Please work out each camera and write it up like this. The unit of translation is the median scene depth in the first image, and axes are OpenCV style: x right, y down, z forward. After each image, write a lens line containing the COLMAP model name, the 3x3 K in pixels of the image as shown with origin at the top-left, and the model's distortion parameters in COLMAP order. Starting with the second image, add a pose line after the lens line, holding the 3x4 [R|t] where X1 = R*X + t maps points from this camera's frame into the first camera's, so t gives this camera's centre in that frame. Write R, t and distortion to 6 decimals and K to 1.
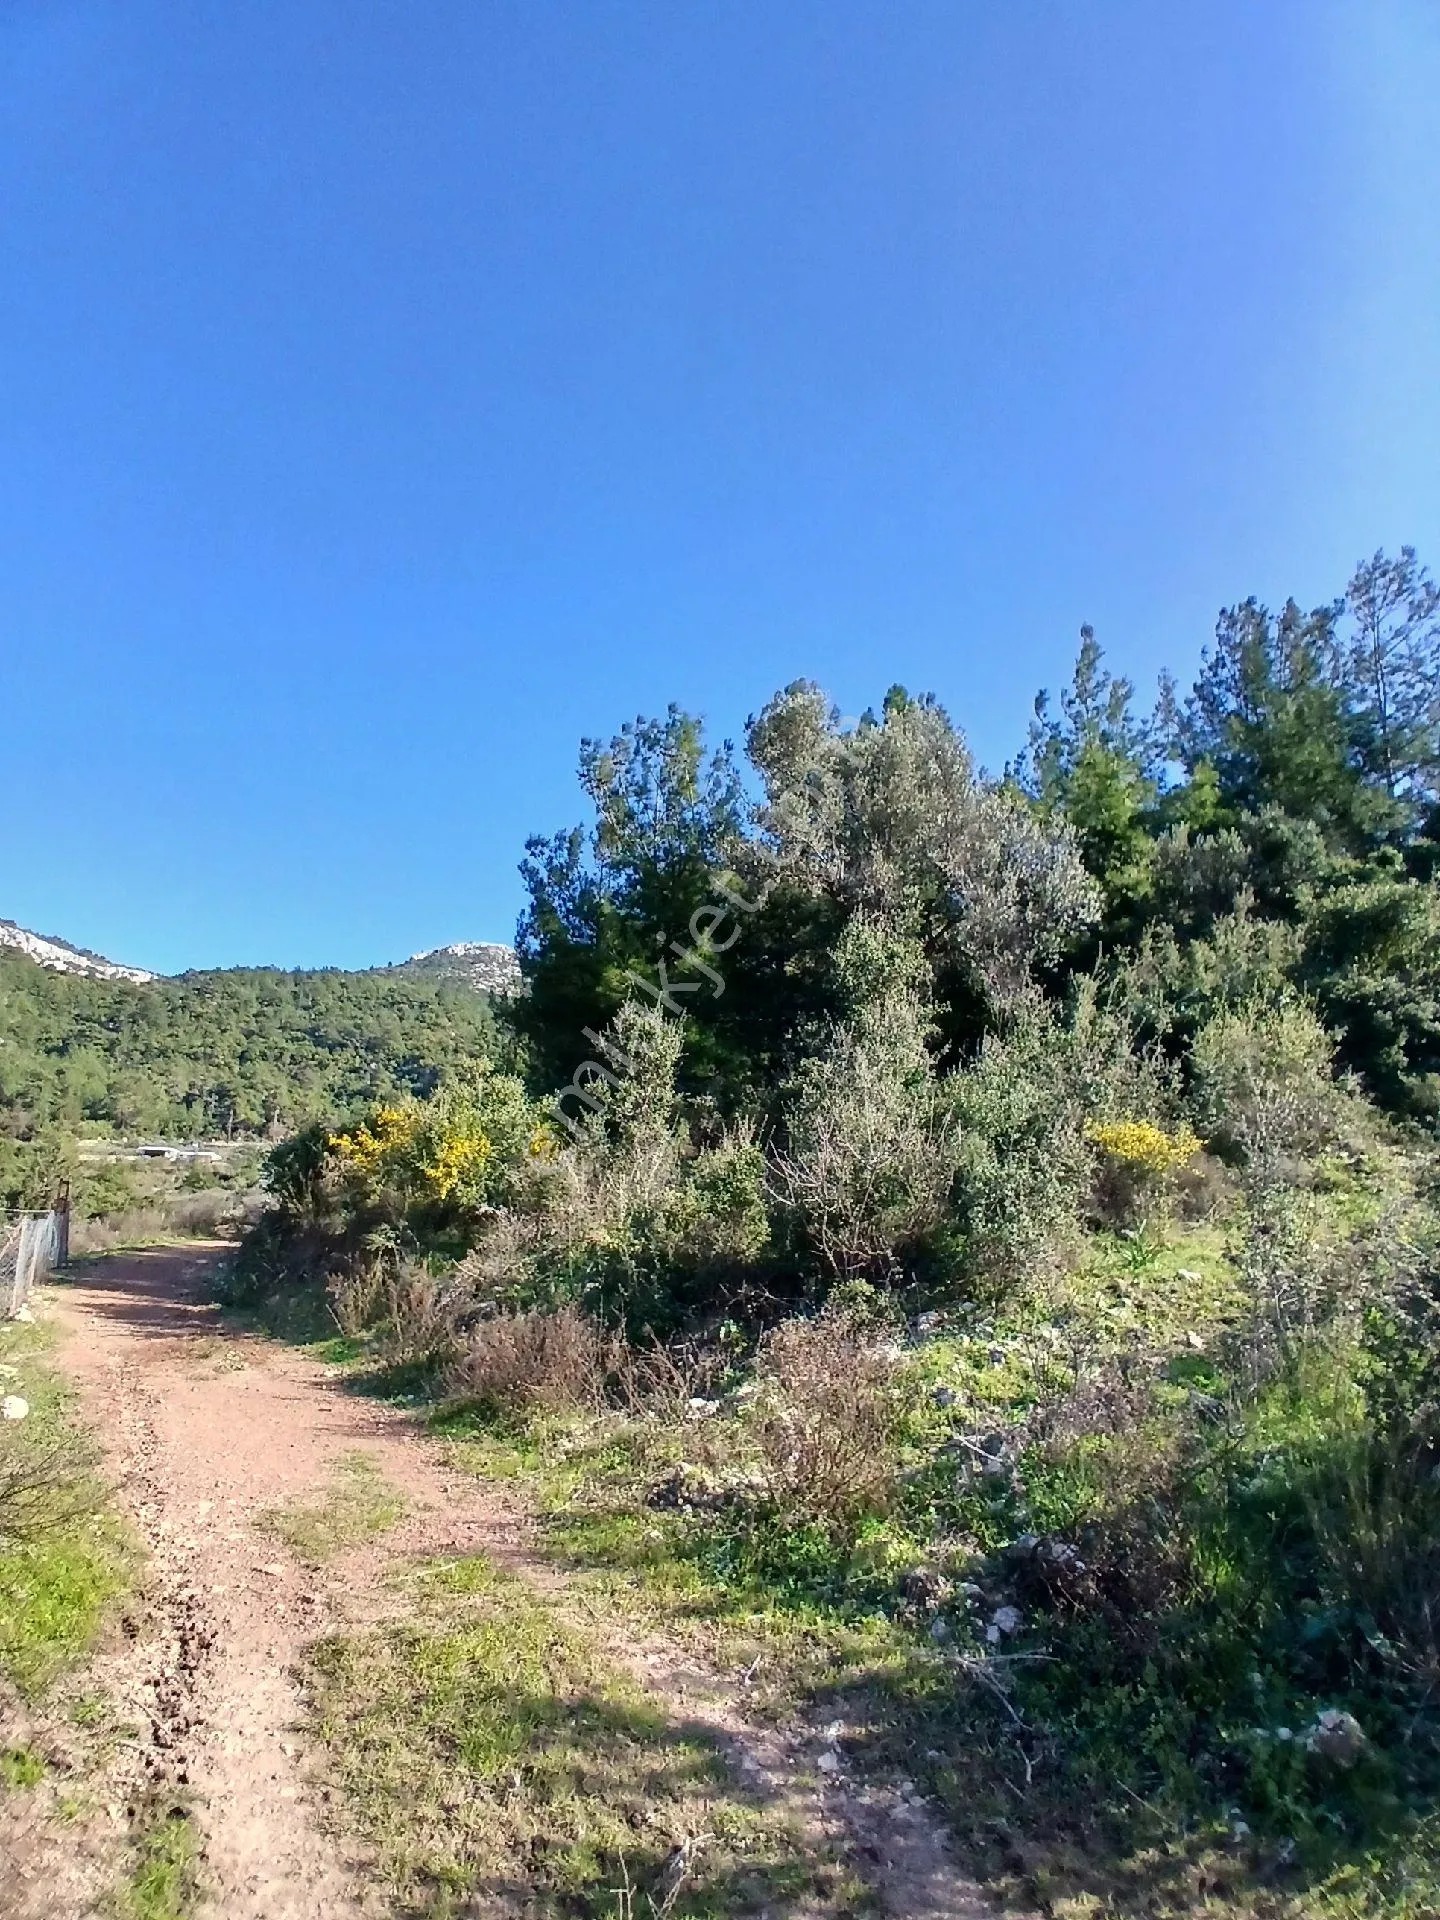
lens RADIAL K [[945.0, 0, 745.0], [0, 945.0, 971.0], [0, 0, 1]] dist [0.012843, -0.049506]
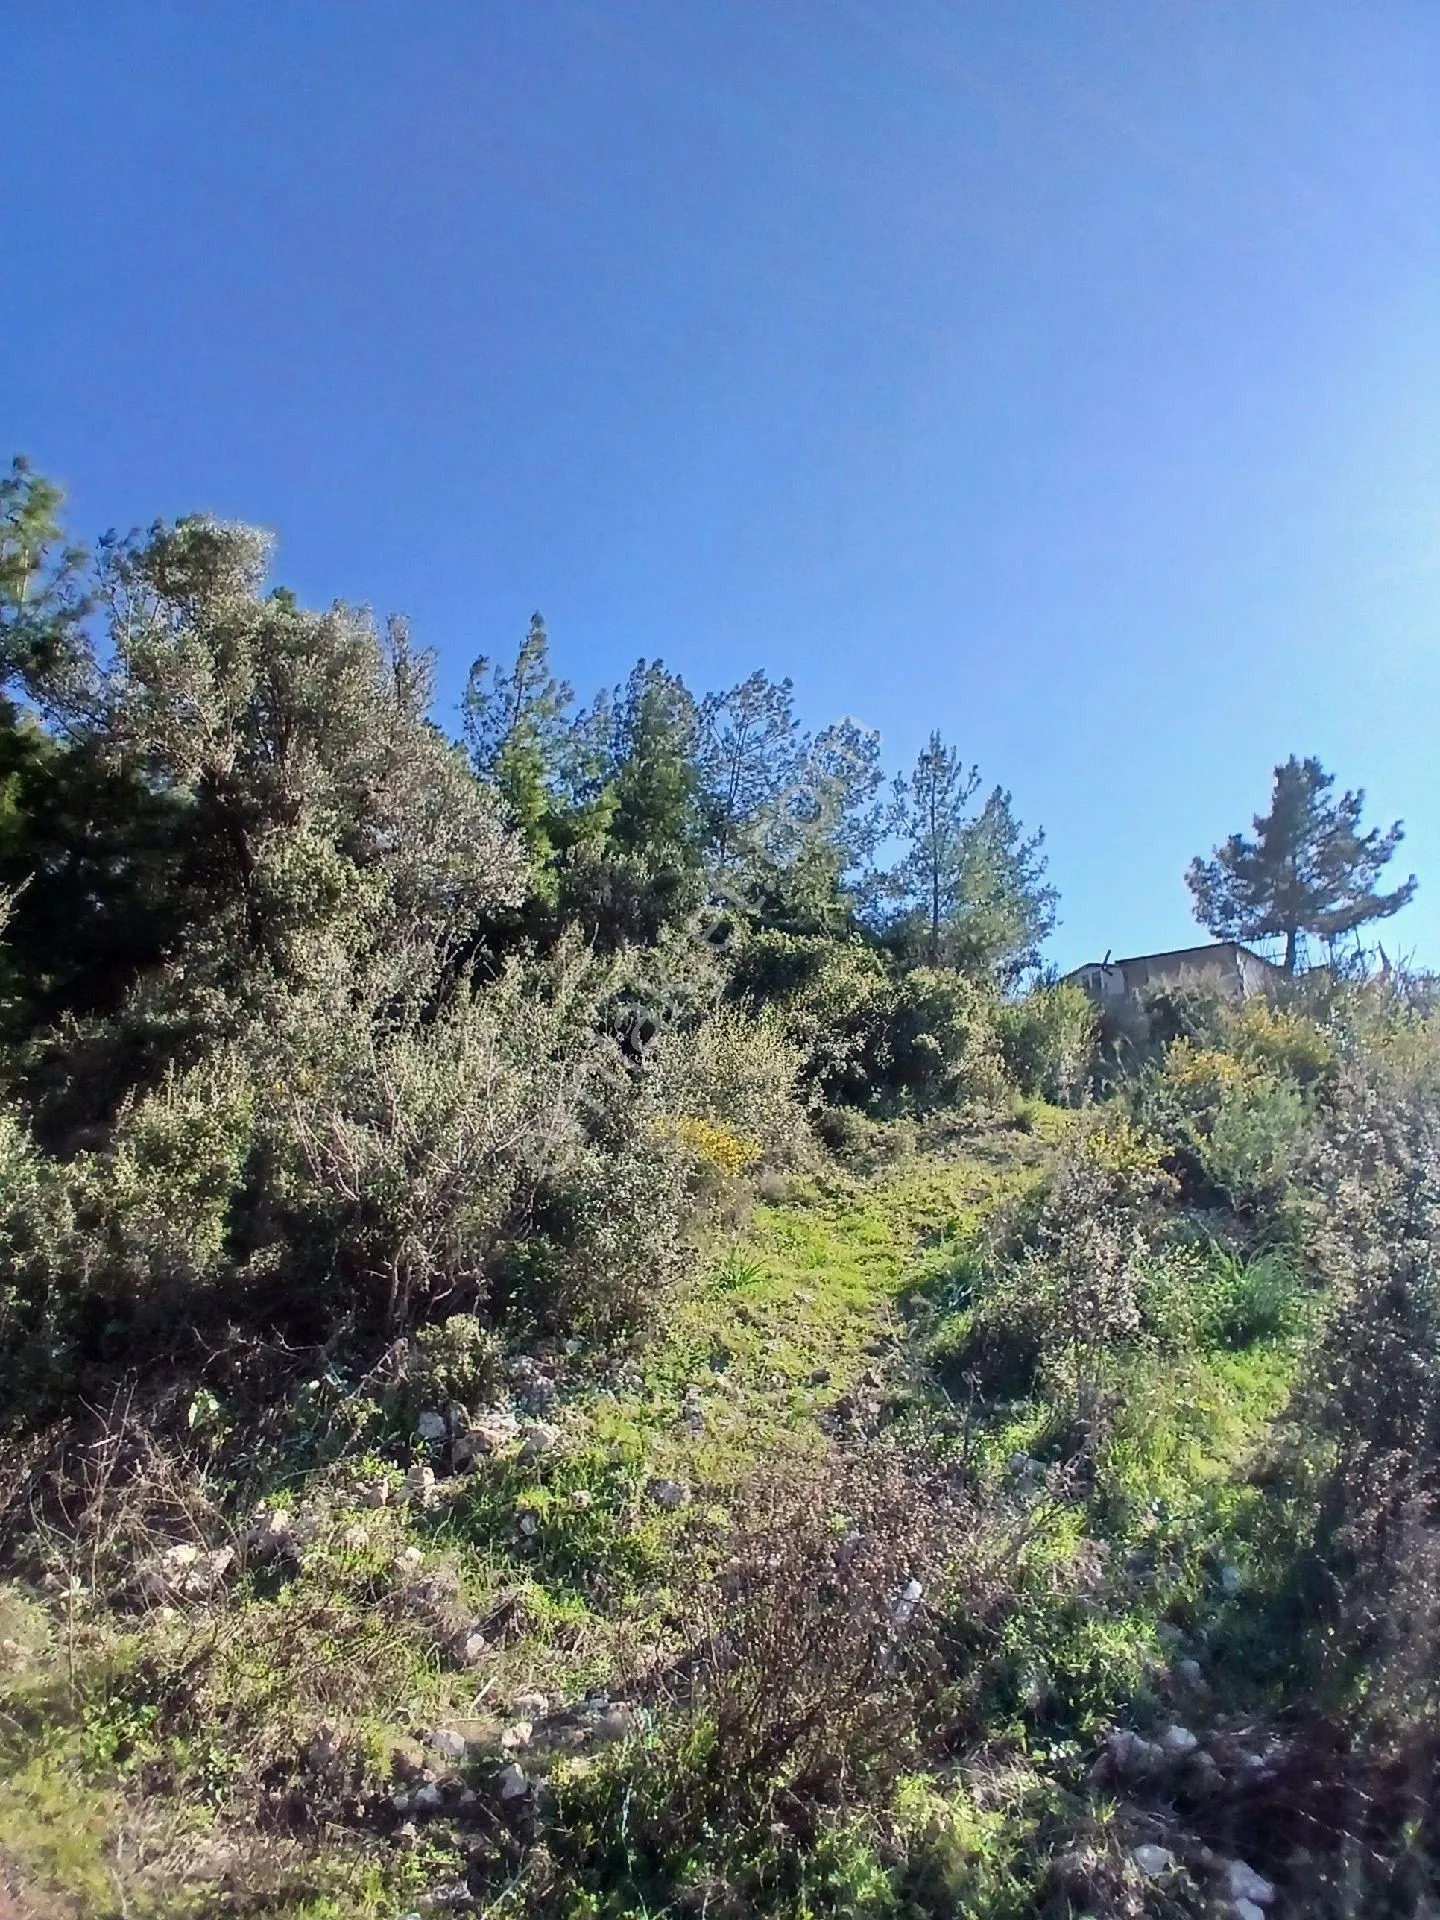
lens RADIAL K [[945.0, 0, 745.0], [0, 945.0, 971.0], [0, 0, 1]] dist [0.012843, -0.049506]
pose [[0.717940, 0.201531, 0.666293, -0.082791], [-0.201477, 0.976365, -0.078223, 0.038277], [-0.666310, -0.078084, 0.741576, 0.147274]]
